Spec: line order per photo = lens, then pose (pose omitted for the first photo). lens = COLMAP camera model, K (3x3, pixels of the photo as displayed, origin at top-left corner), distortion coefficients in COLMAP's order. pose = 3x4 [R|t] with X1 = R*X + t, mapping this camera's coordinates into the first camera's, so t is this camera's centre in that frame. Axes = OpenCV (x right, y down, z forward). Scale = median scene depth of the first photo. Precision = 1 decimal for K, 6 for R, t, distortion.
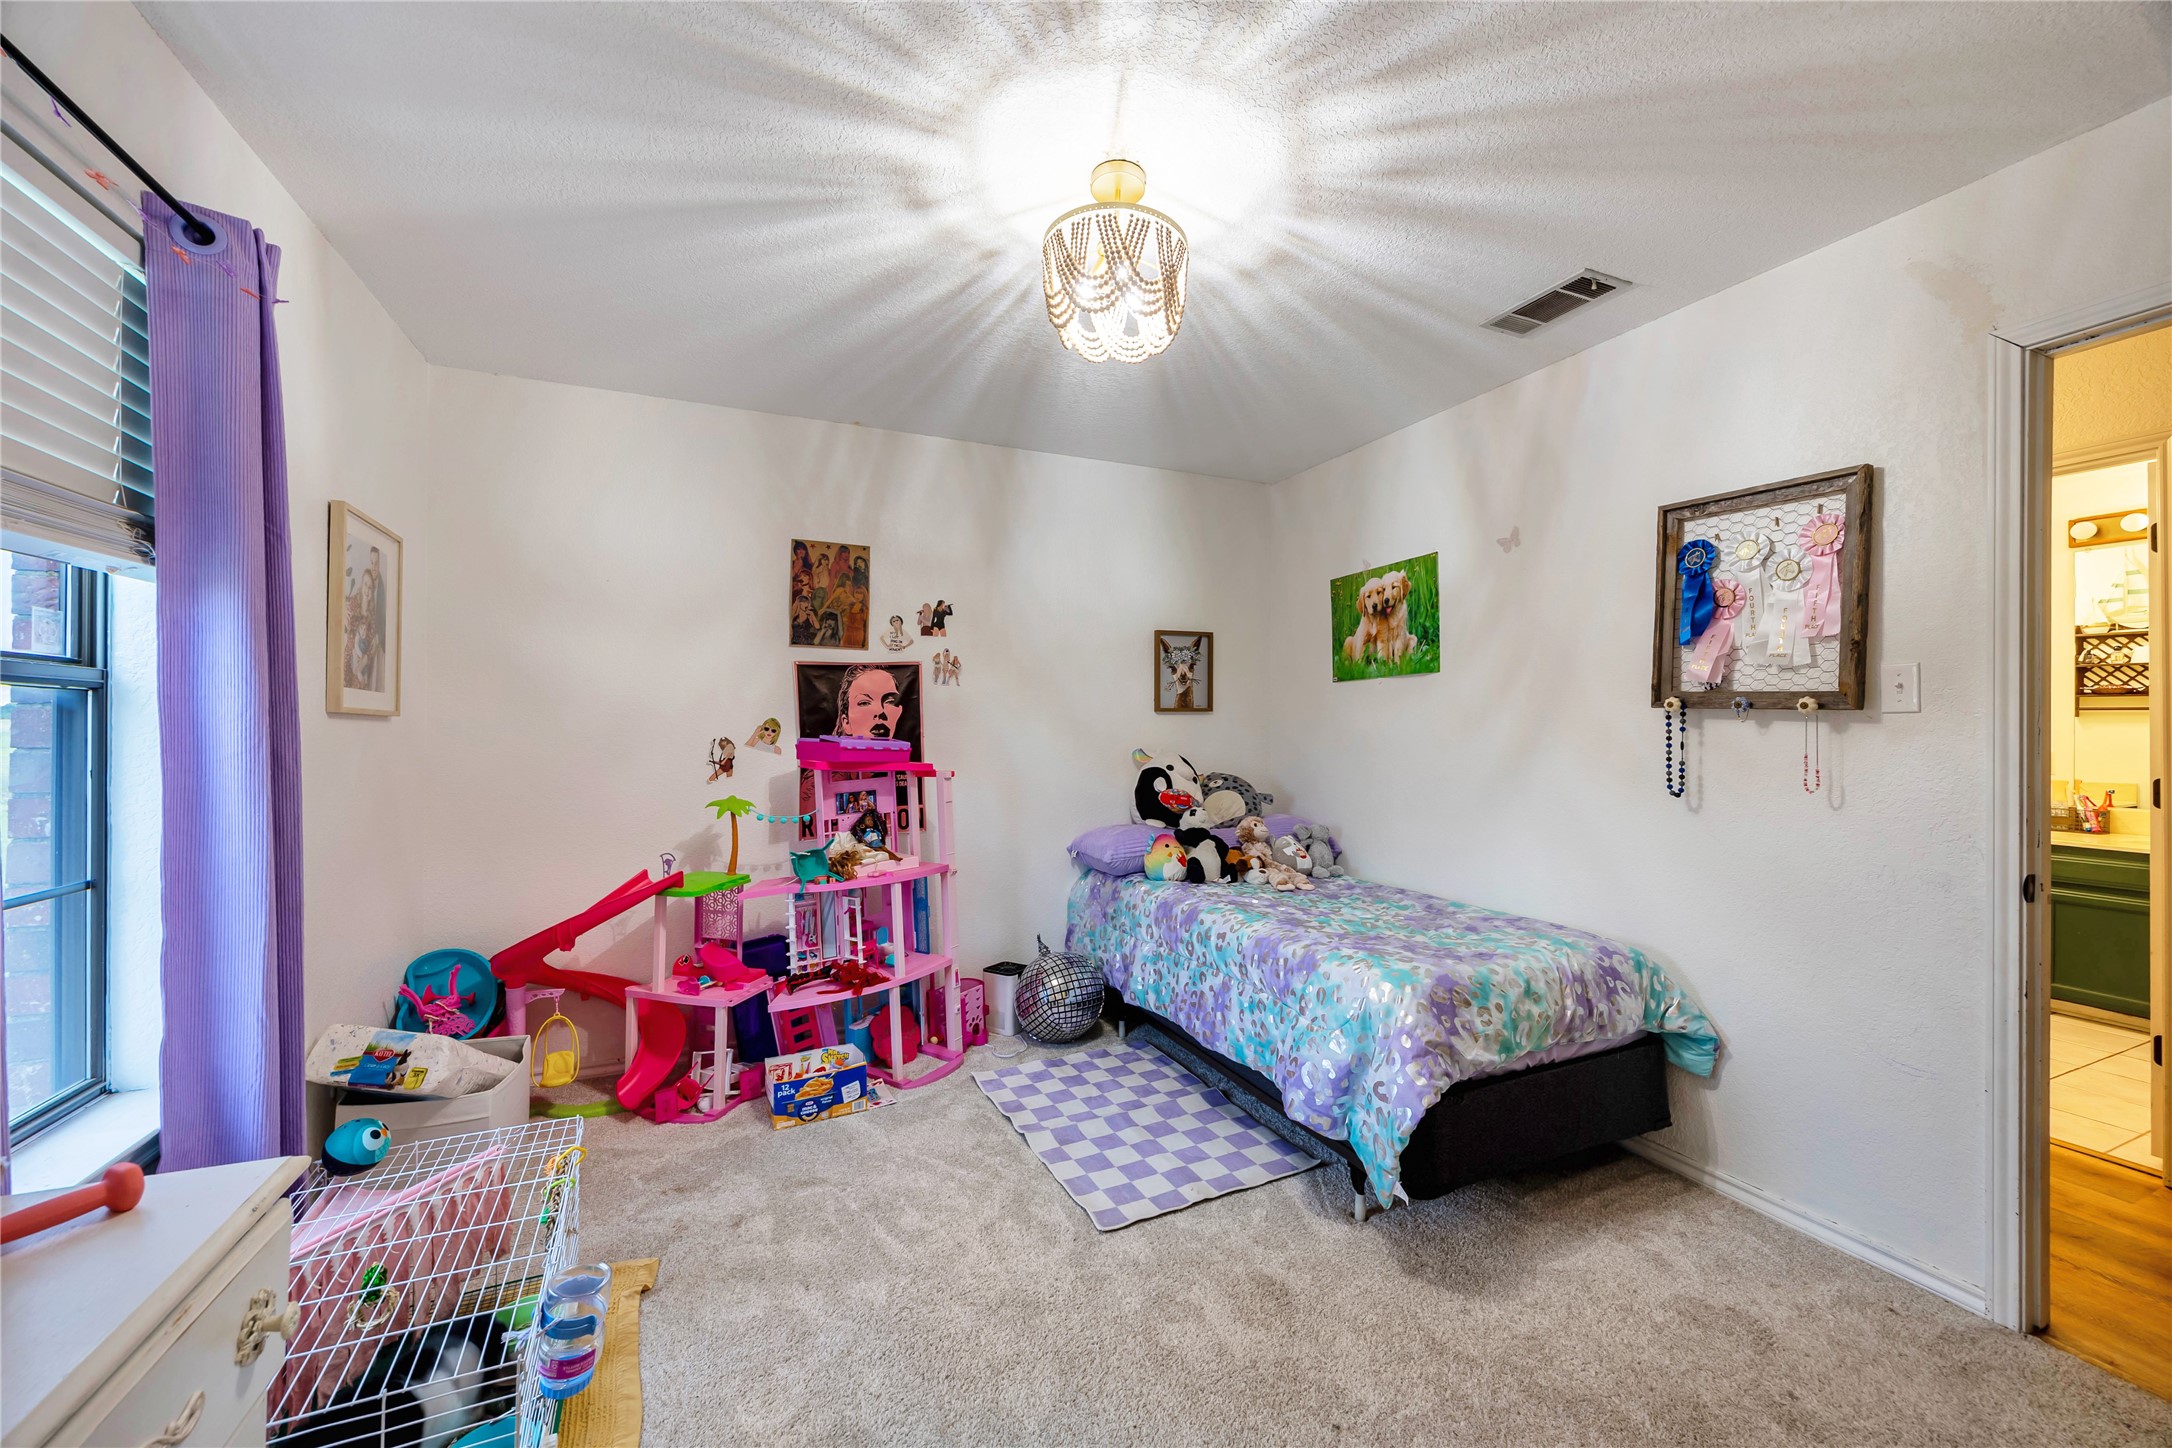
lens RADIAL K [[828.6, 0, 1089.9], [0, 828.6, 720.2], [0, 0, 1]] dist [-0.005383, 0.000508]
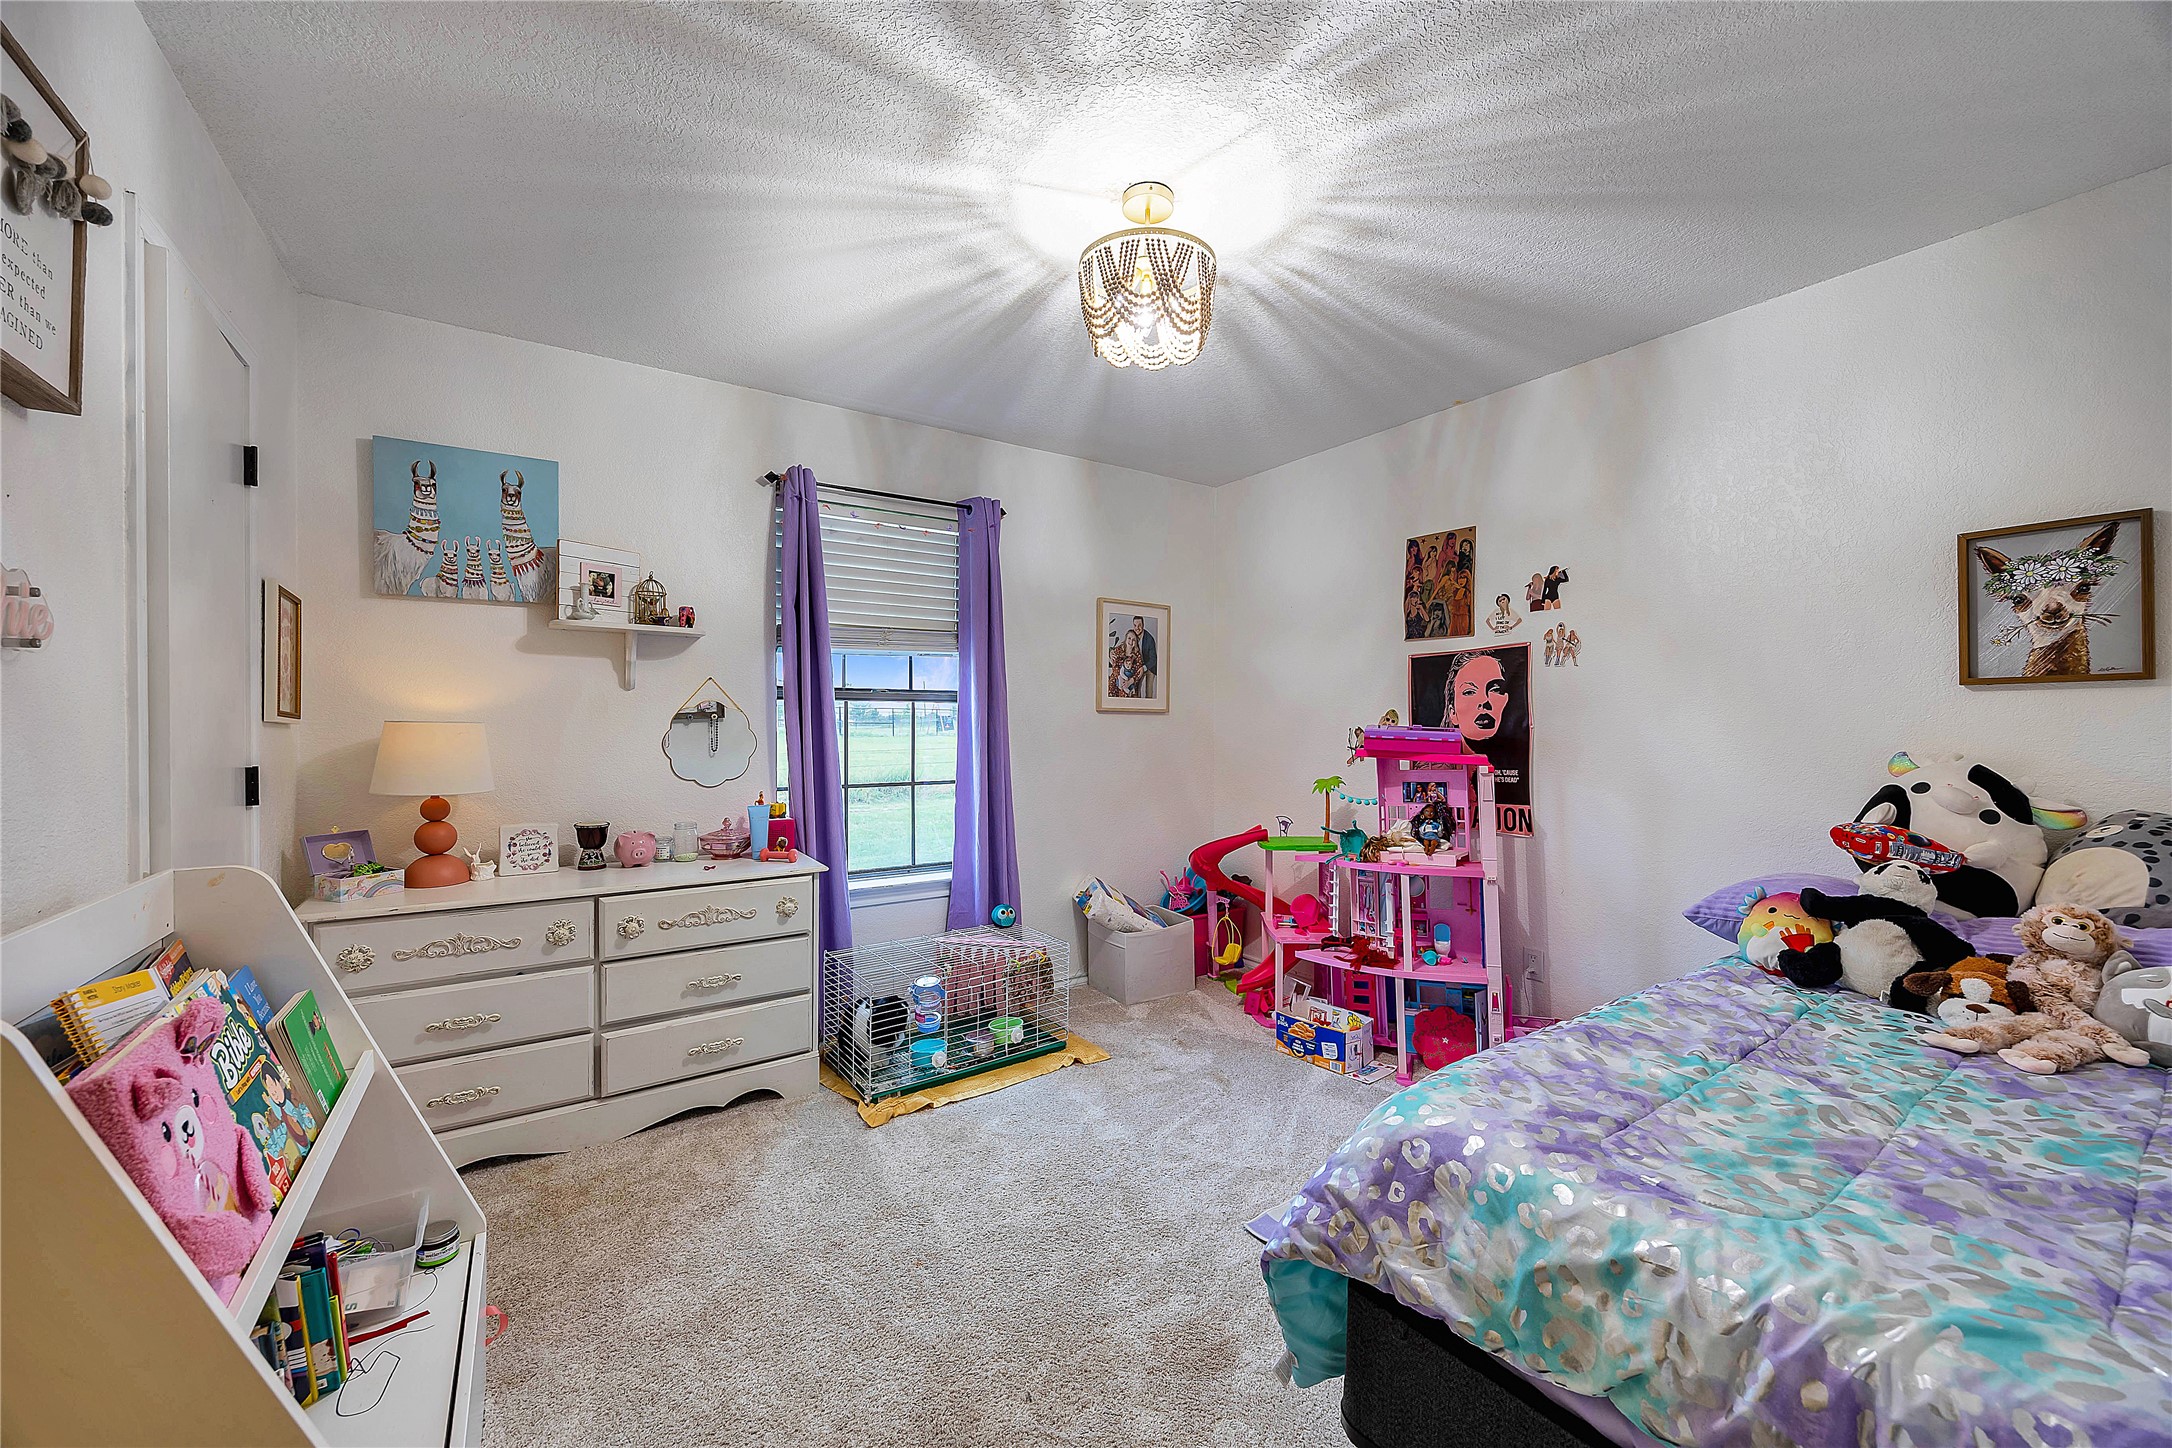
lens RADIAL K [[828.6, 0, 1093.1], [0, 828.6, 724.6], [0, 0, 1]] dist [-0.005383, 0.000508]
pose [[0.178201, 0.000656, -0.983994, 0.588523], [0.007361, 0.999971, 0.002000, 0.011570], [0.983967, -0.007600, 0.178191, 0.403828]]
